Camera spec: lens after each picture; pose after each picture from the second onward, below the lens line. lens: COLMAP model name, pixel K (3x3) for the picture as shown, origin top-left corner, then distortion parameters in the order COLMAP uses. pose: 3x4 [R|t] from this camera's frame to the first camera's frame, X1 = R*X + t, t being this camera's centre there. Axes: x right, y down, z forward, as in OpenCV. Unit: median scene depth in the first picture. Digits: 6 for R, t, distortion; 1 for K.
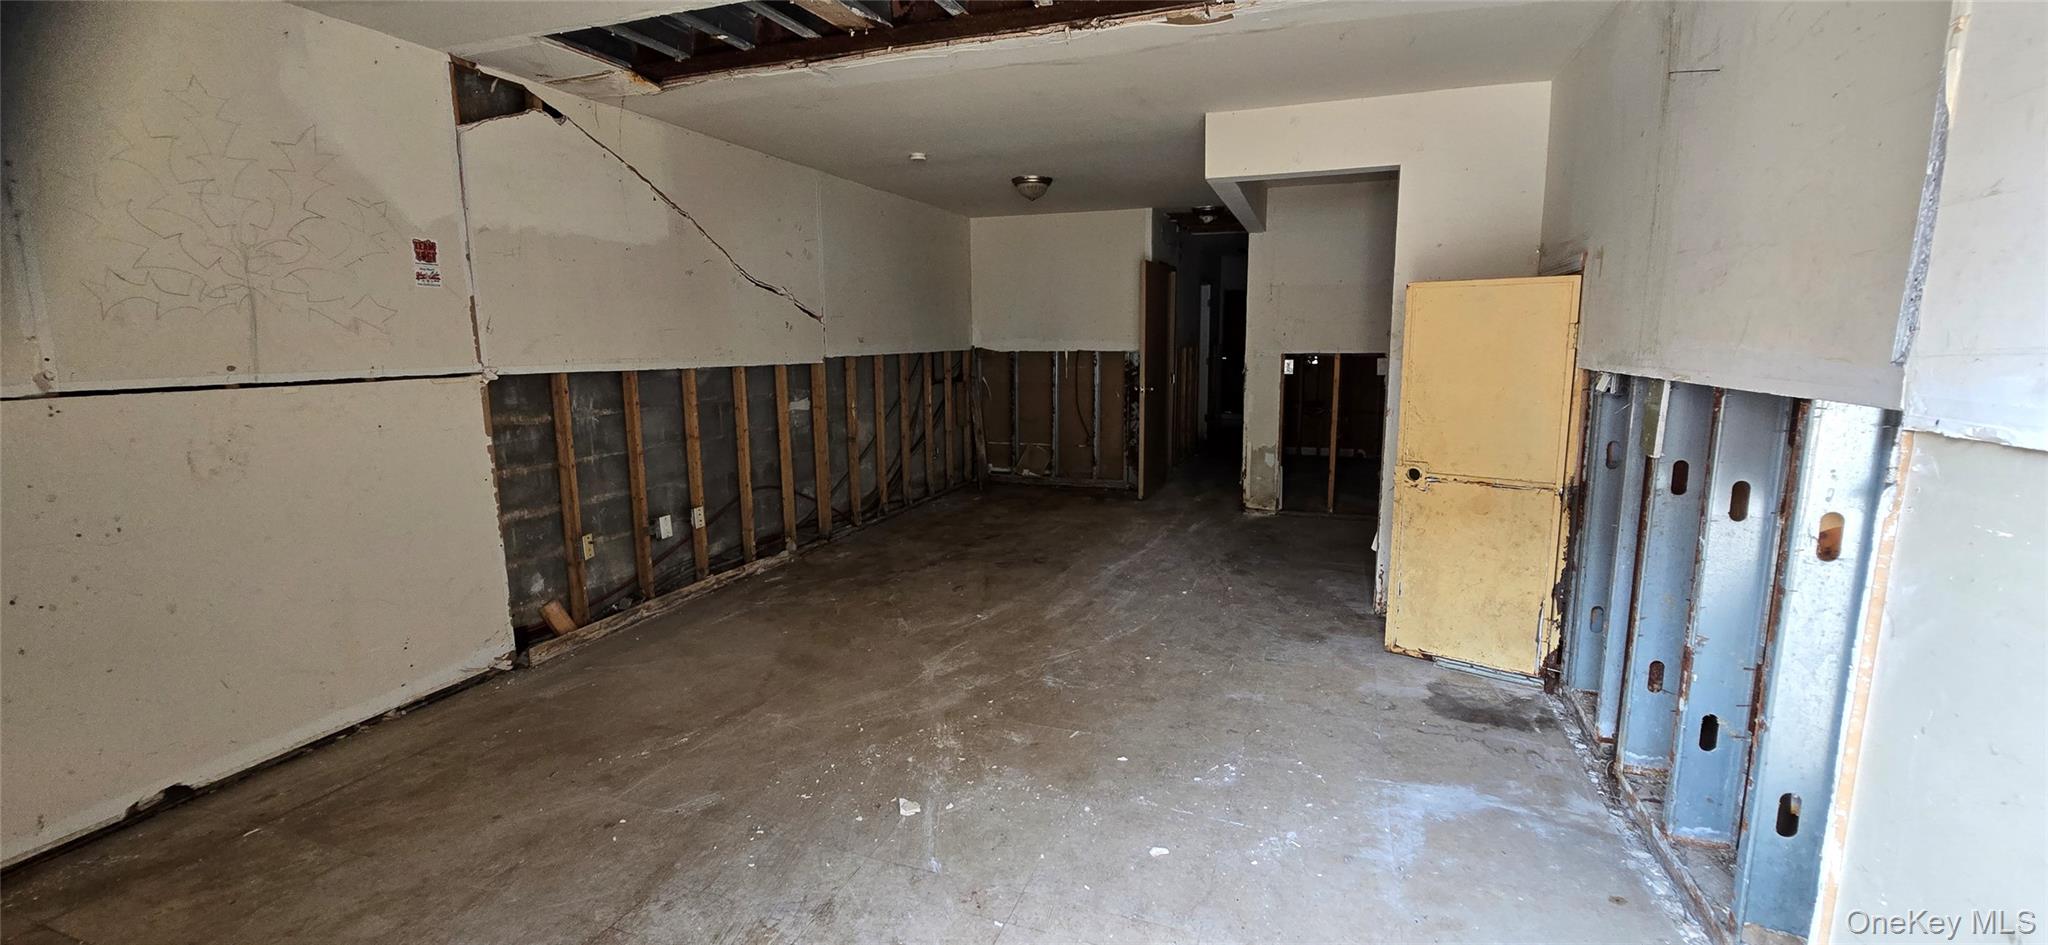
lens RADIAL K [[839.6, 0, 1028.2], [0, 839.6, 468.7], [0, 0, 1]] dist [-0.001080, -0.000273]
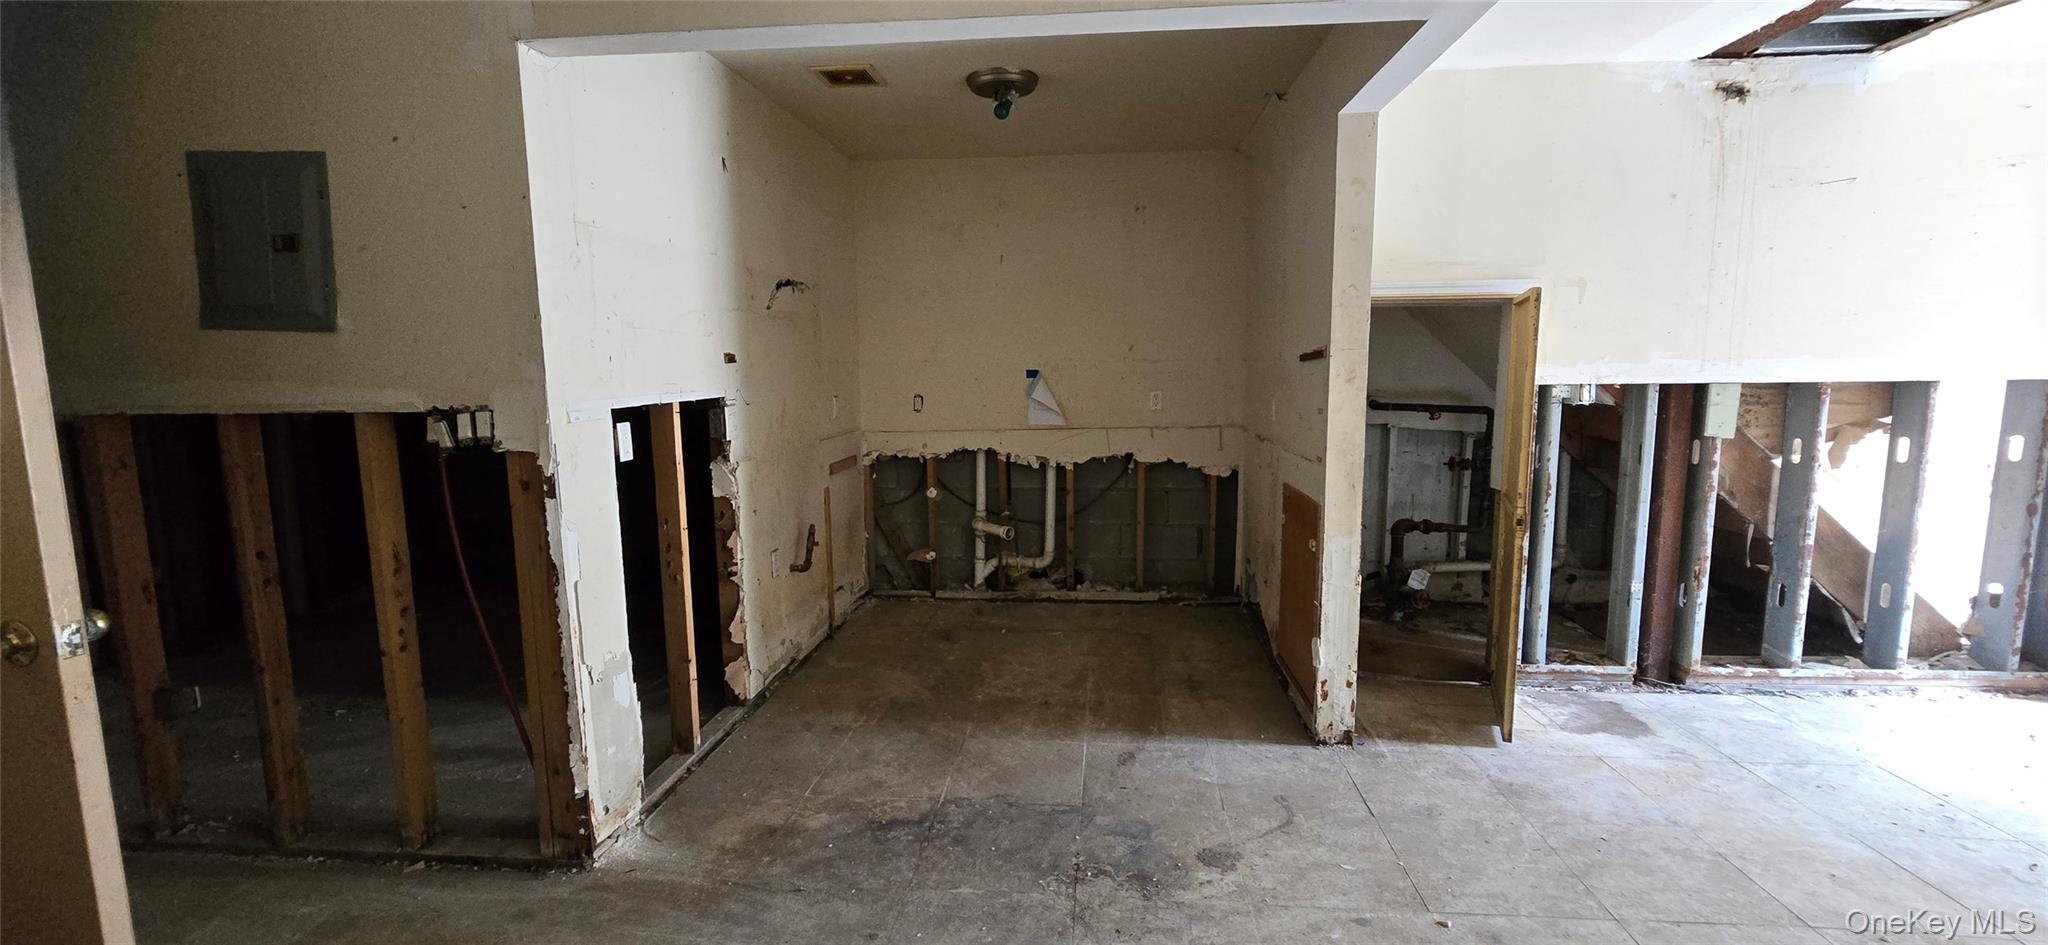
lens RADIAL K [[839.6, 0, 1020.9], [0, 839.6, 468.7], [0, 0, 1]] dist [-0.001080, -0.000273]
pose [[-0.262251, -0.115903, 0.958014, -0.164213], [0.160631, 0.973668, 0.161768, -0.210716], [-0.951537, 0.196310, -0.236727, 1.362192]]
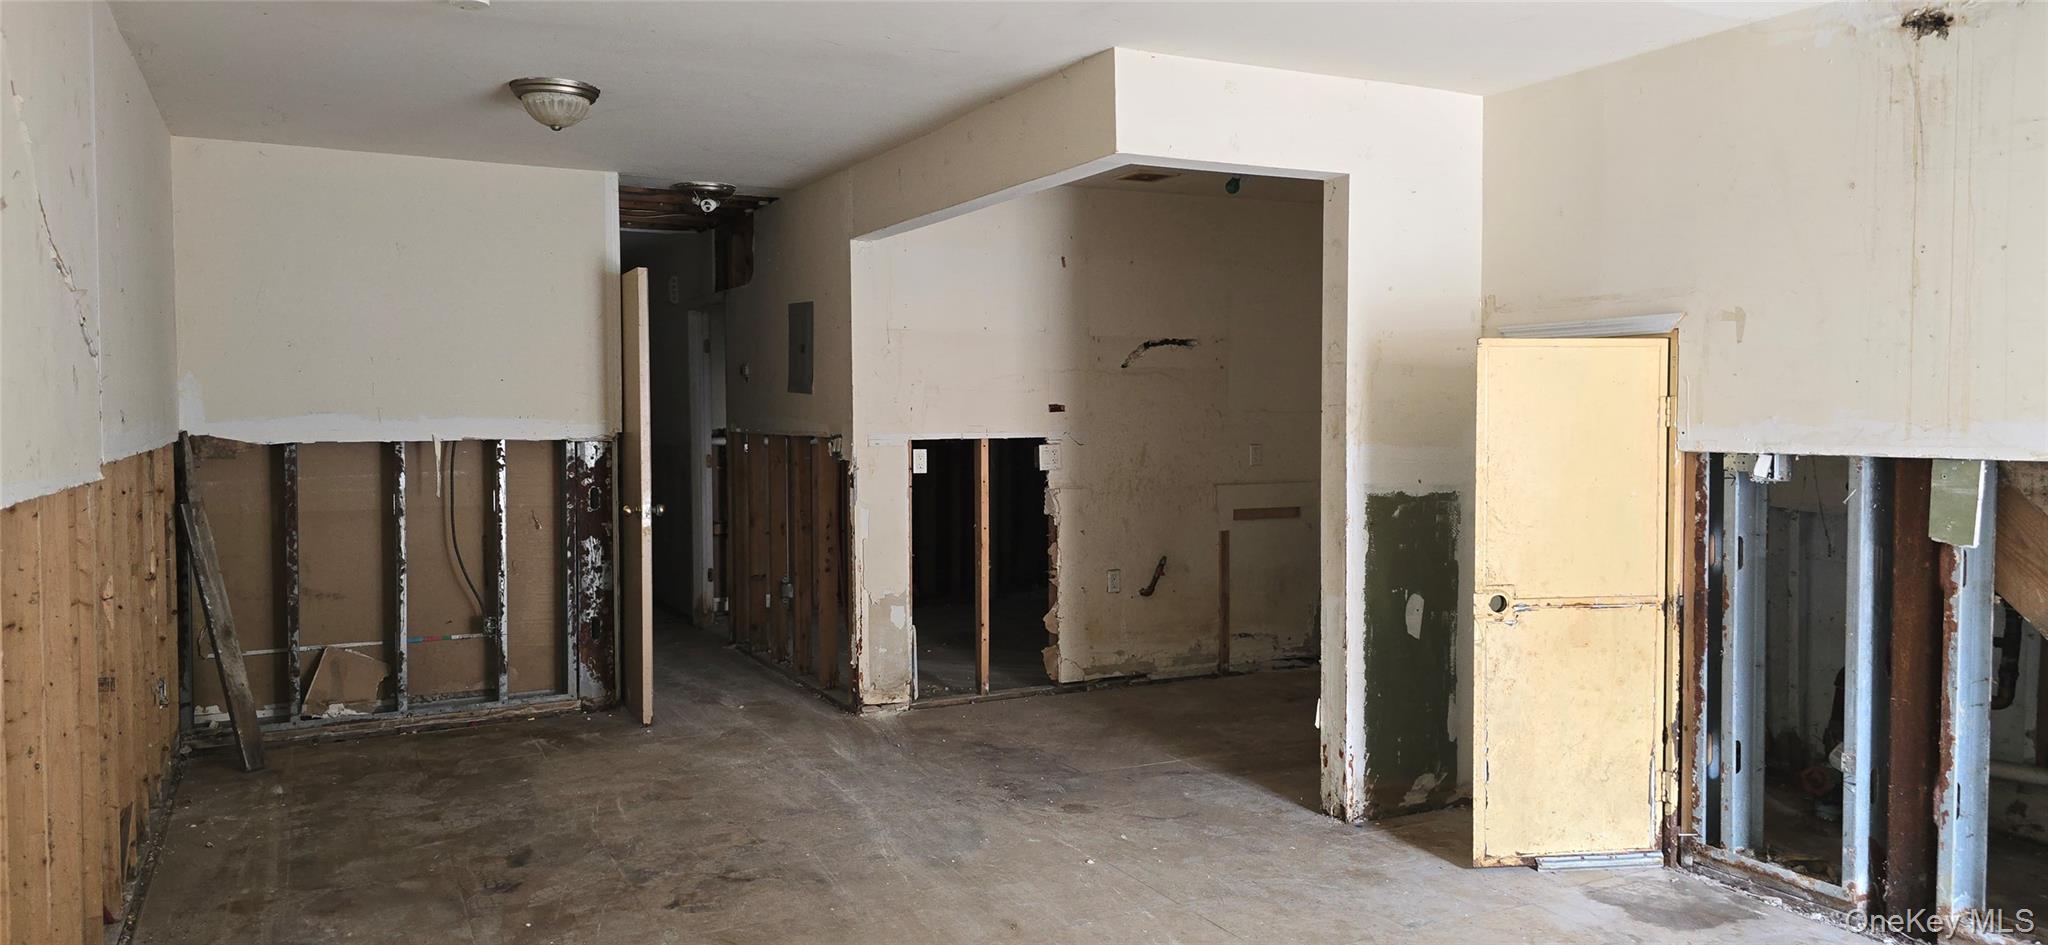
lens RADIAL K [[1366.0, 0, 1042.7], [0, 1366.0, 463.1], [0, 0, 1]] dist [0.037024, -0.005627]
pose [[0.671076, -0.026325, 0.740921, -0.540050], [0.113329, 0.991267, -0.067425, -0.063161], [-0.732676, 0.129215, 0.668199, 0.402872]]
